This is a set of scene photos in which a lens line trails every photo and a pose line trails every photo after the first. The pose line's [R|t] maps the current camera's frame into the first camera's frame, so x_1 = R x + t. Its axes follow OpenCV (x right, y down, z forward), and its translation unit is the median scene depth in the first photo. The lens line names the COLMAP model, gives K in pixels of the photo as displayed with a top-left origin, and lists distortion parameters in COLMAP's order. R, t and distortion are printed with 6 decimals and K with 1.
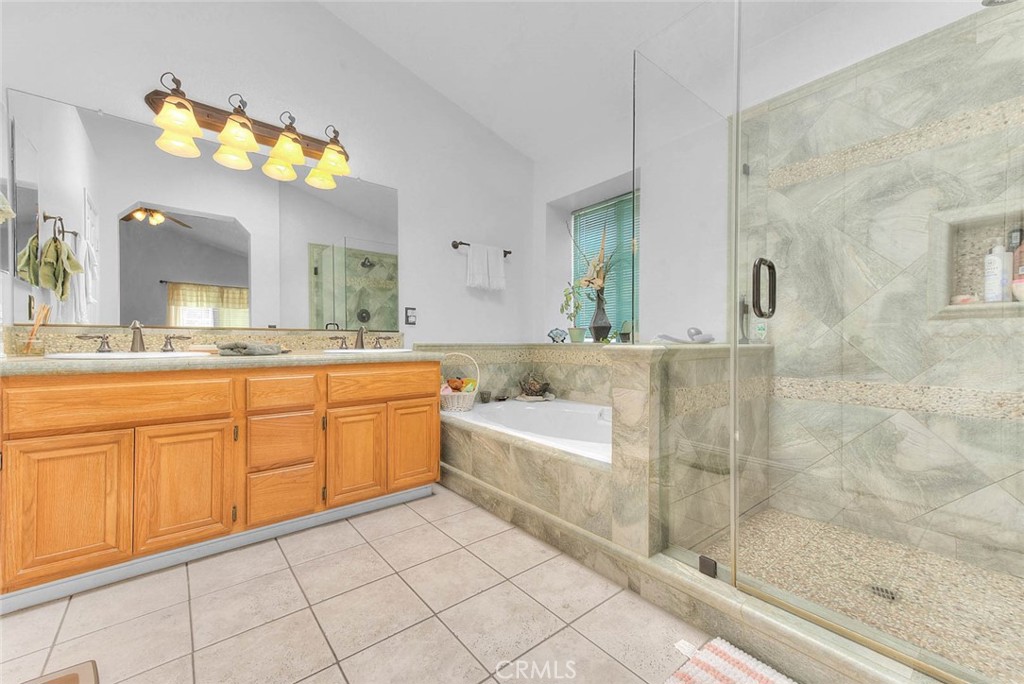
lens RADIAL K [[407.8, 0, 512.0], [0, 407.8, 342.0], [0, 0, 1]] dist [0.000382, 0.000062]
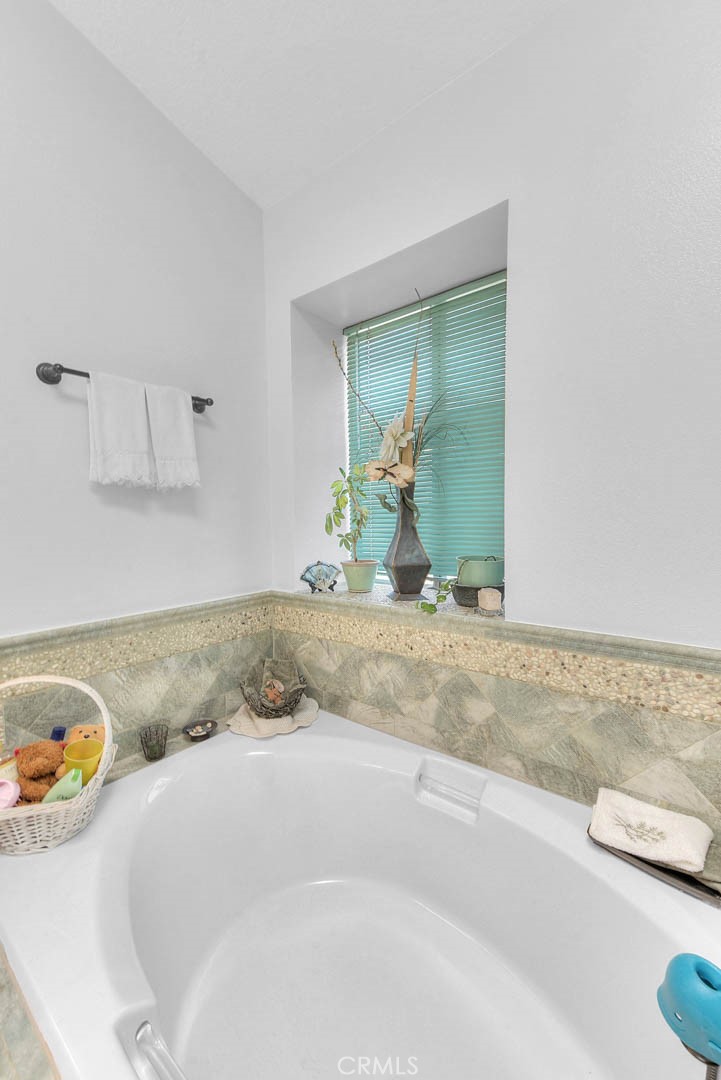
lens RADIAL K [[430.1, 0, 378.4], [0, 430.1, 543.0], [0, 0, 1]] dist [0.000382, 0.000062]
pose [[0.973560, -0.031984, 0.226180, 0.065965], [0.017384, 0.997652, 0.066250, -0.095460], [-0.227768, -0.060566, 0.971830, 0.501344]]
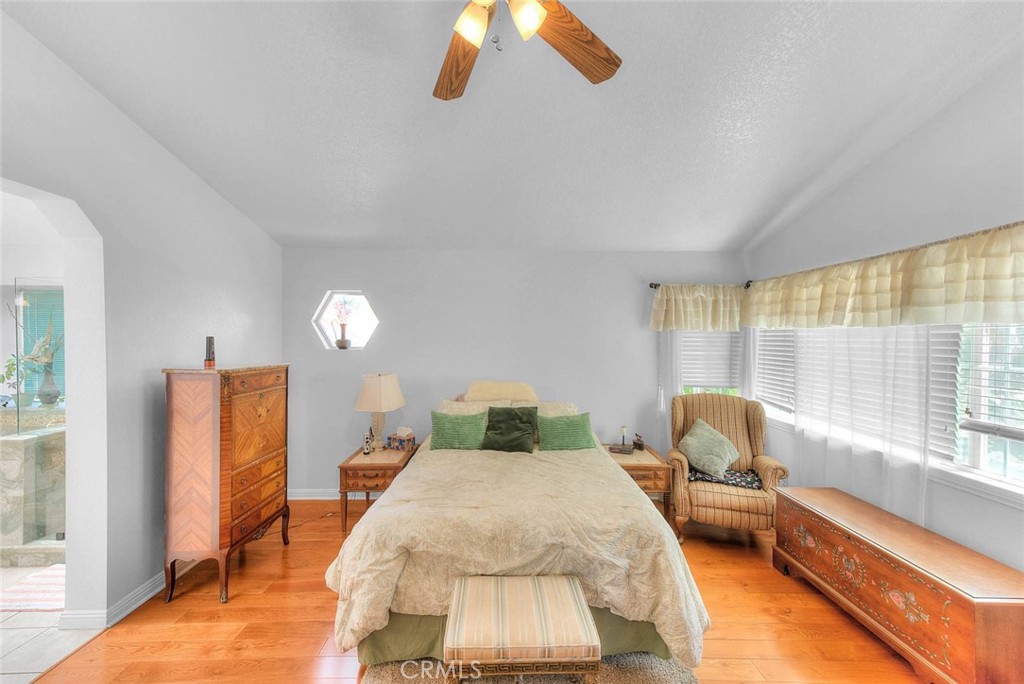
lens RADIAL K [[398.5, 0, 512.0], [0, 398.5, 342.0], [0, 0, 1]] dist [0.012200, 0.000062]
pose [[0.613181, -0.007954, 0.789902, 0.104192], [-0.001606, 0.999935, 0.011316, -0.210735], [-0.789941, -0.008207, 0.613128, -0.909201]]
